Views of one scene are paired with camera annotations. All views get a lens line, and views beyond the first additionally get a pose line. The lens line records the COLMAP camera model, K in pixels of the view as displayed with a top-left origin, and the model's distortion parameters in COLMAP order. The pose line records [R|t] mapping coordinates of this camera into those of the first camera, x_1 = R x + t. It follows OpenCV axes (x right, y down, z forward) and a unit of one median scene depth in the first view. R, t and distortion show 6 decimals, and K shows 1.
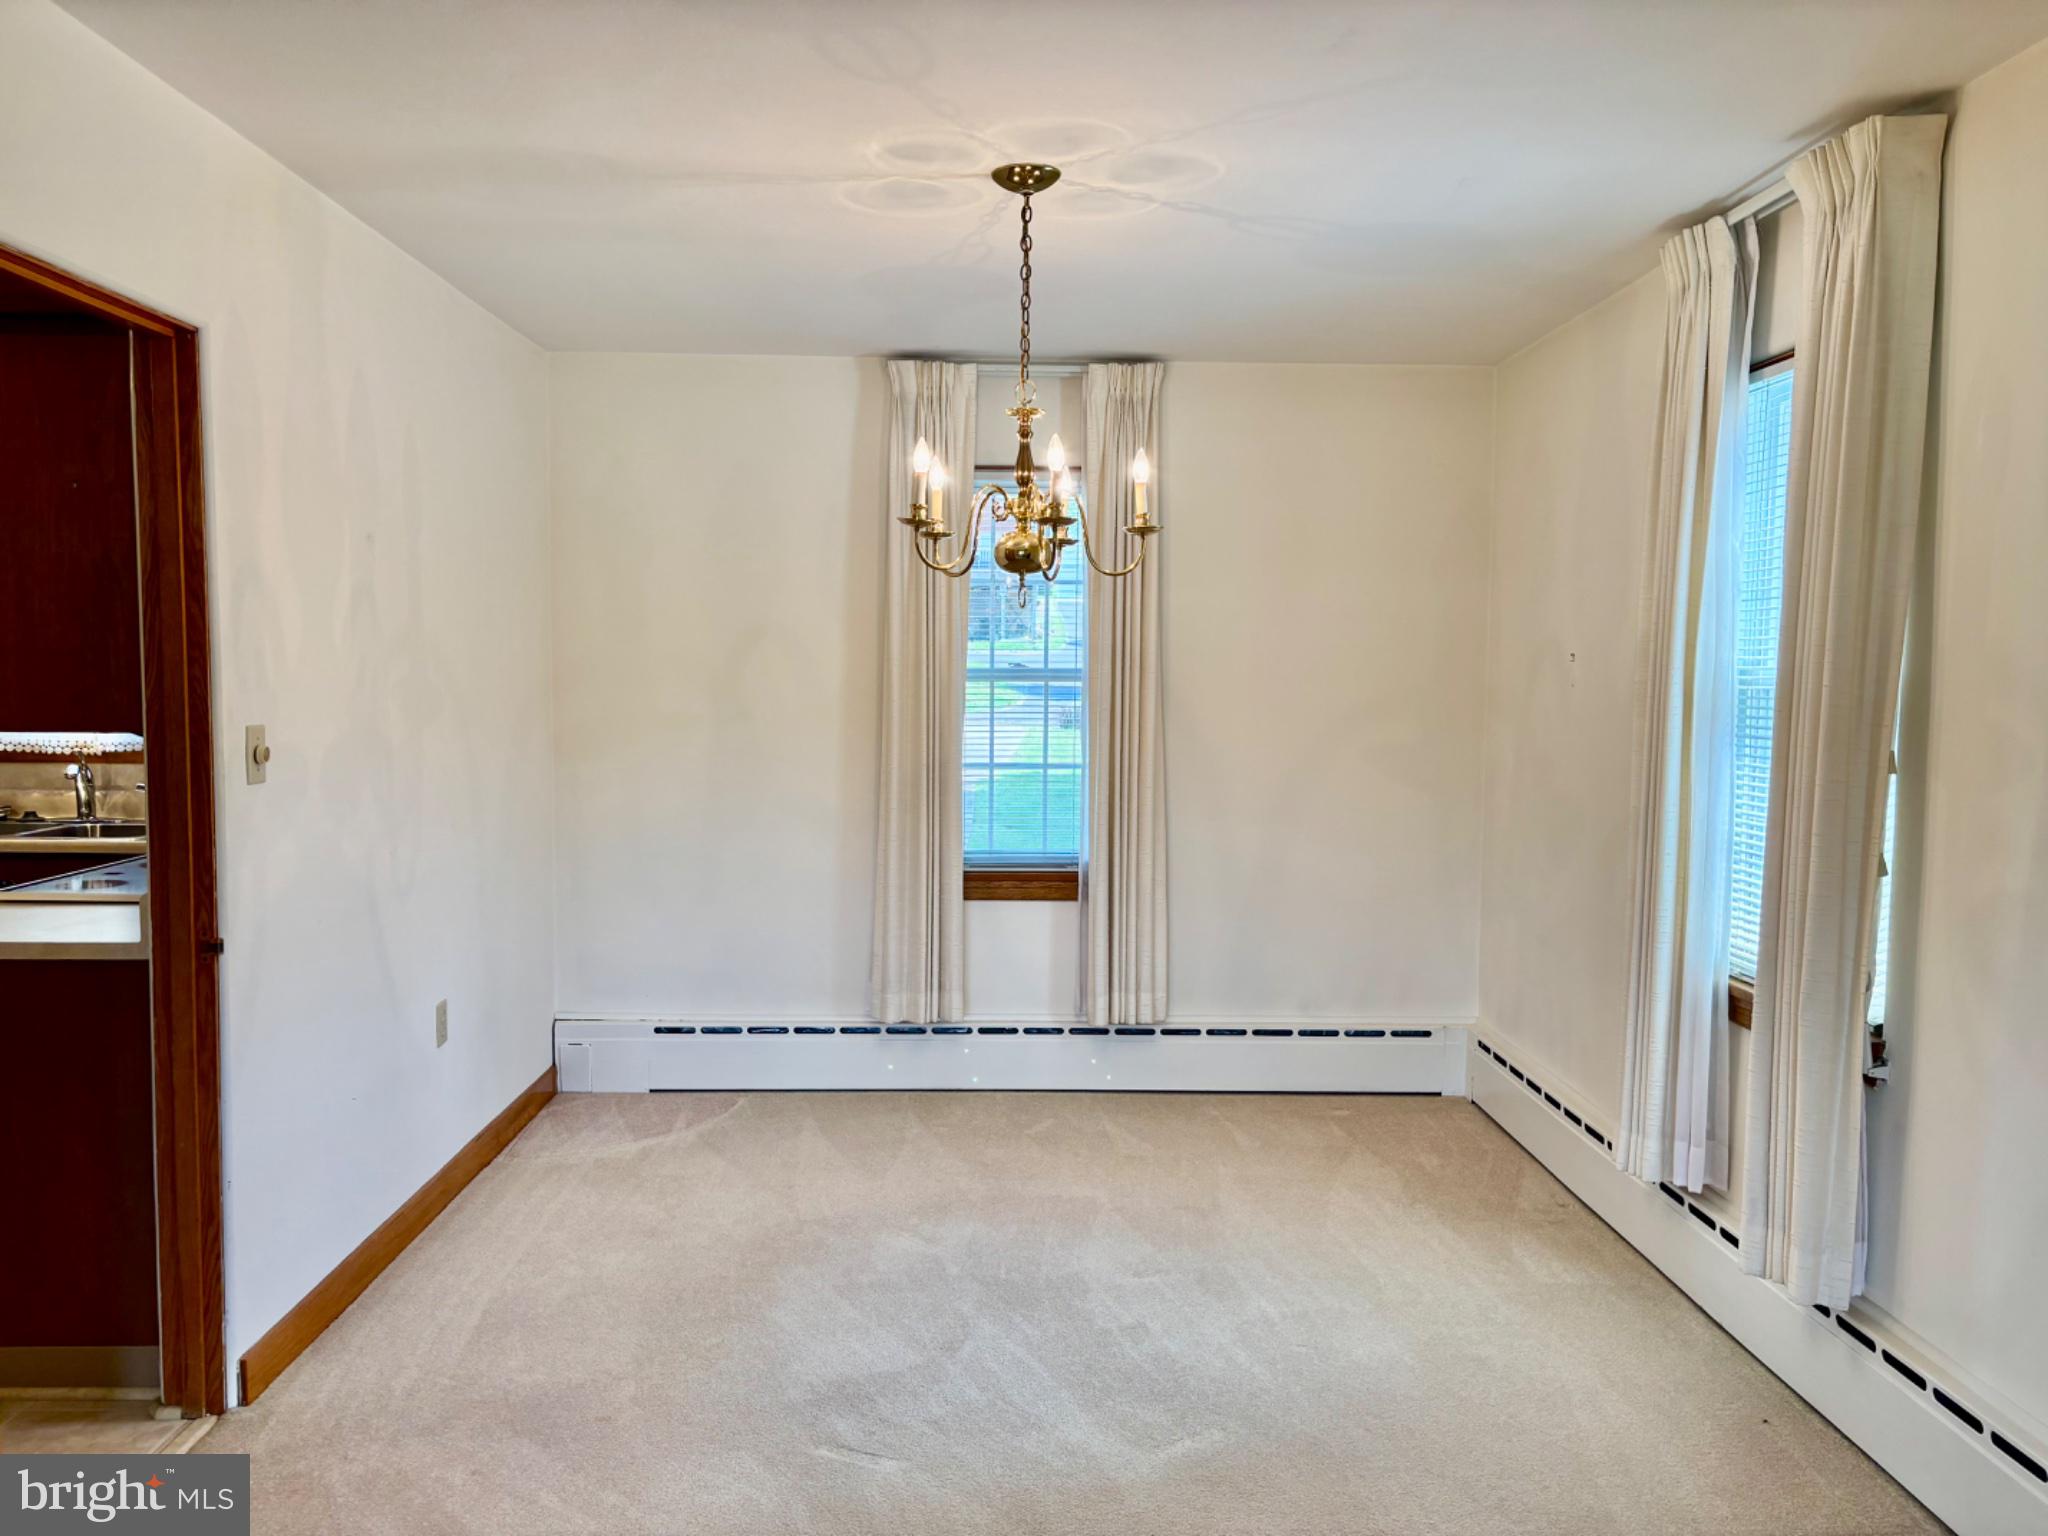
lens RADIAL K [[1550.7, 0, 1021.5], [0, 1550.7, 785.6], [0, 0, 1]] dist [0.040188, -0.043949]
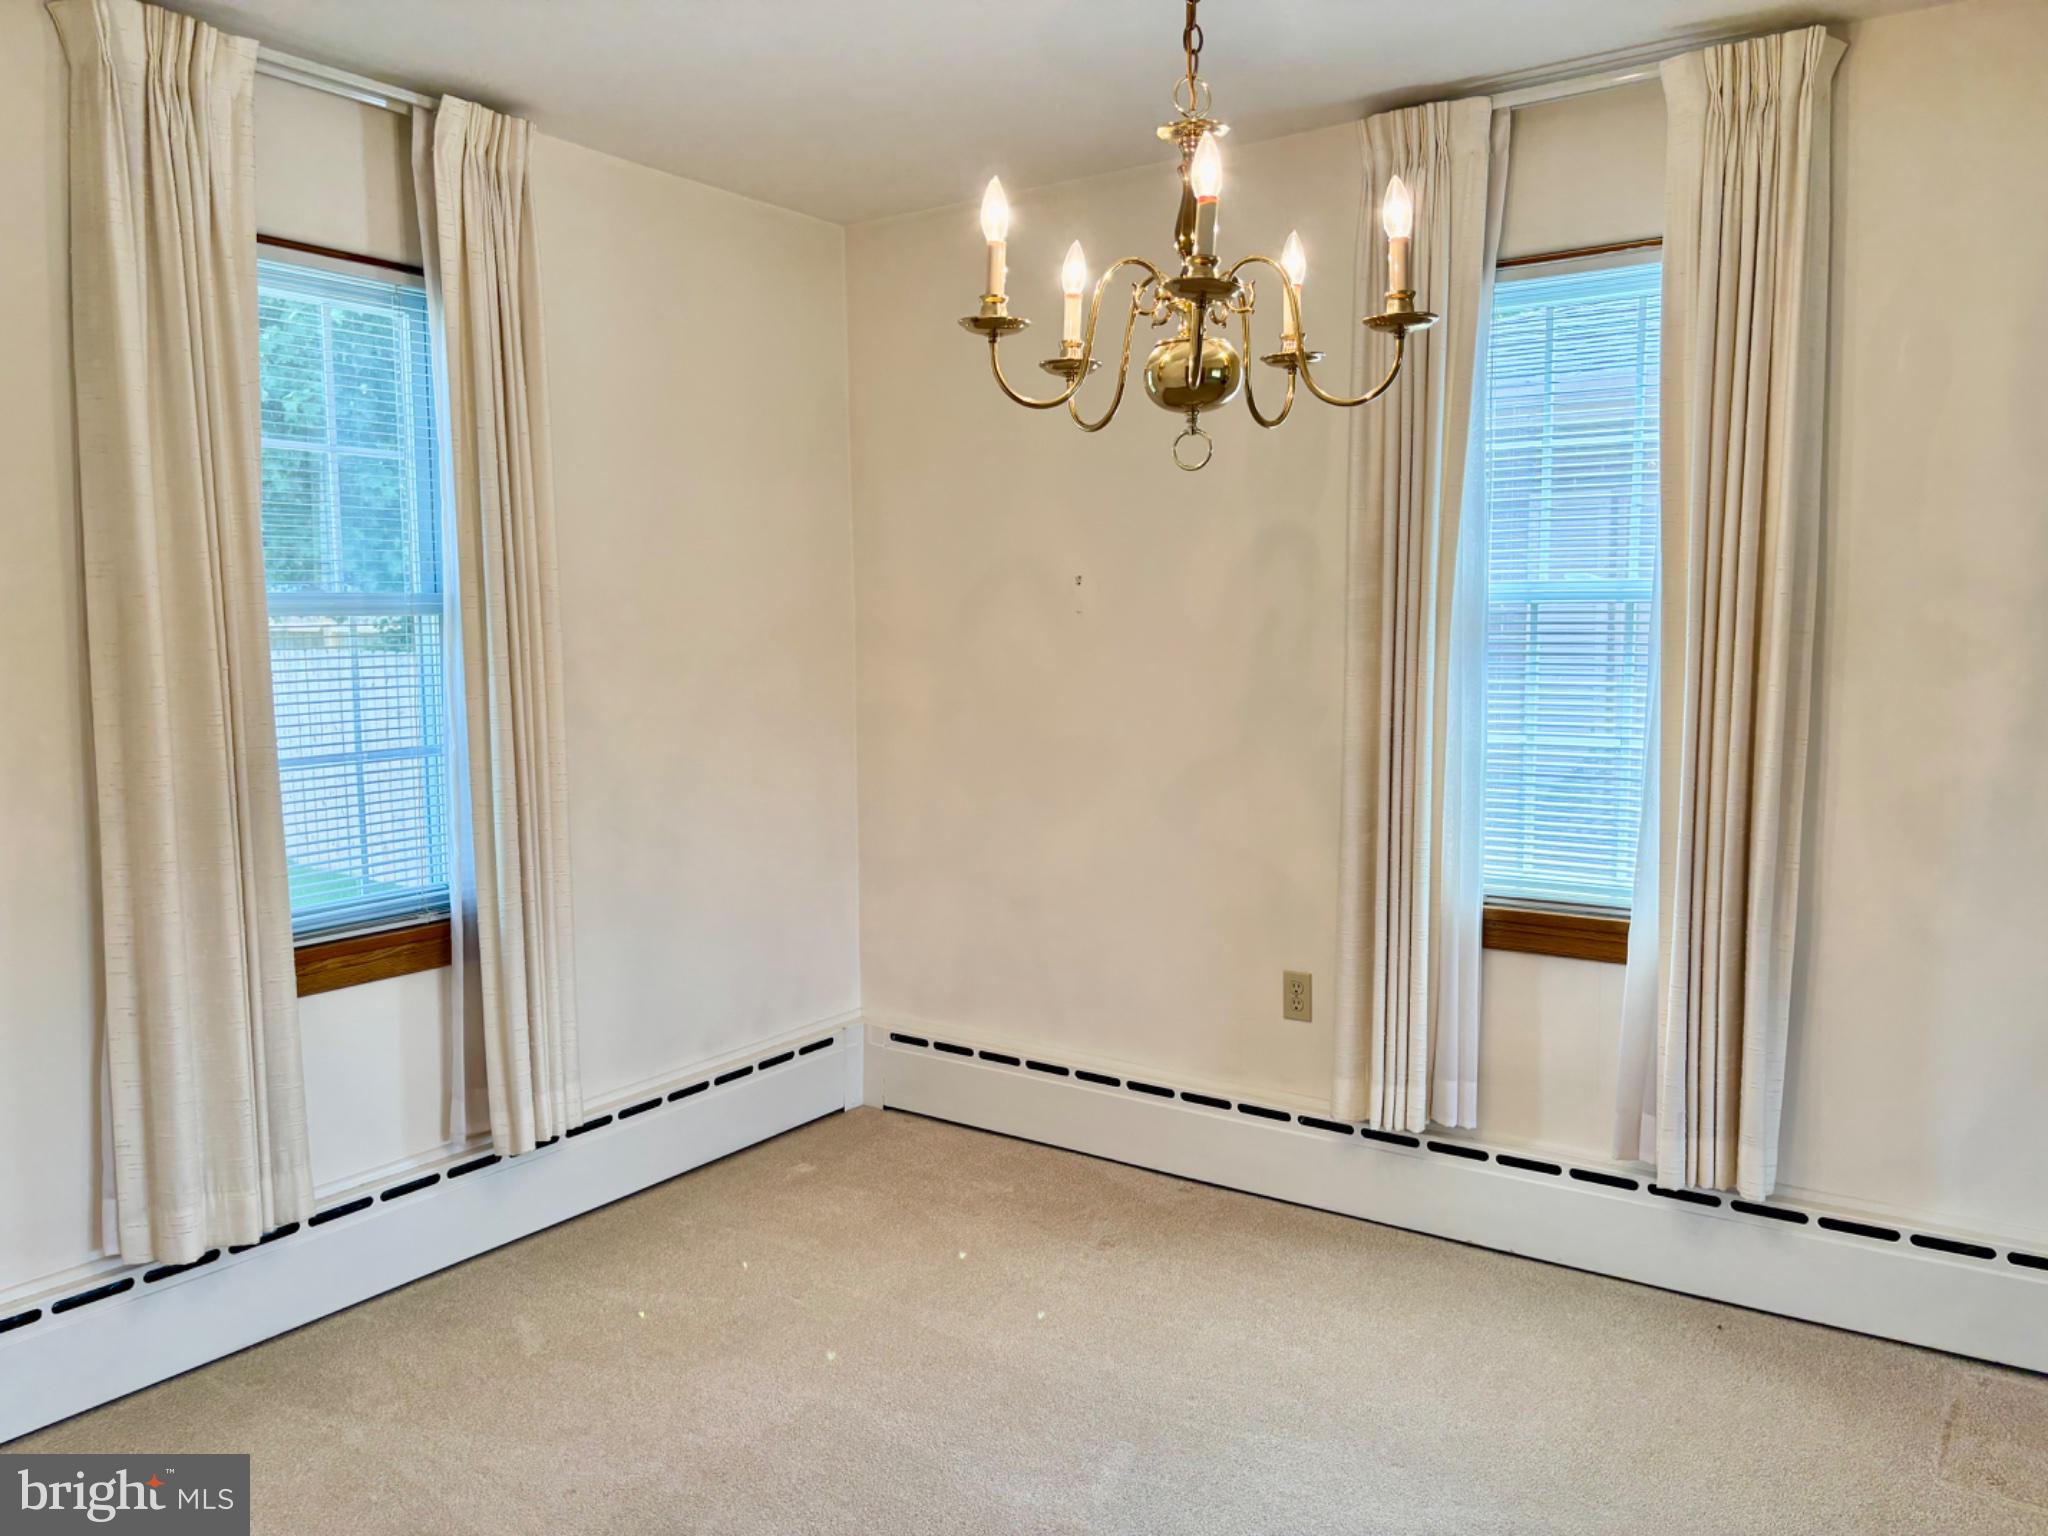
lens RADIAL K [[1550.7, 0, 1026.1], [0, 1550.7, 754.6], [0, 0, 1]] dist [0.040188, -0.043949]
pose [[0.573422, -0.081718, 0.815175, -0.343898], [0.074130, 0.996107, 0.047710, -0.023077], [-0.815900, 0.033071, 0.577247, 0.455630]]
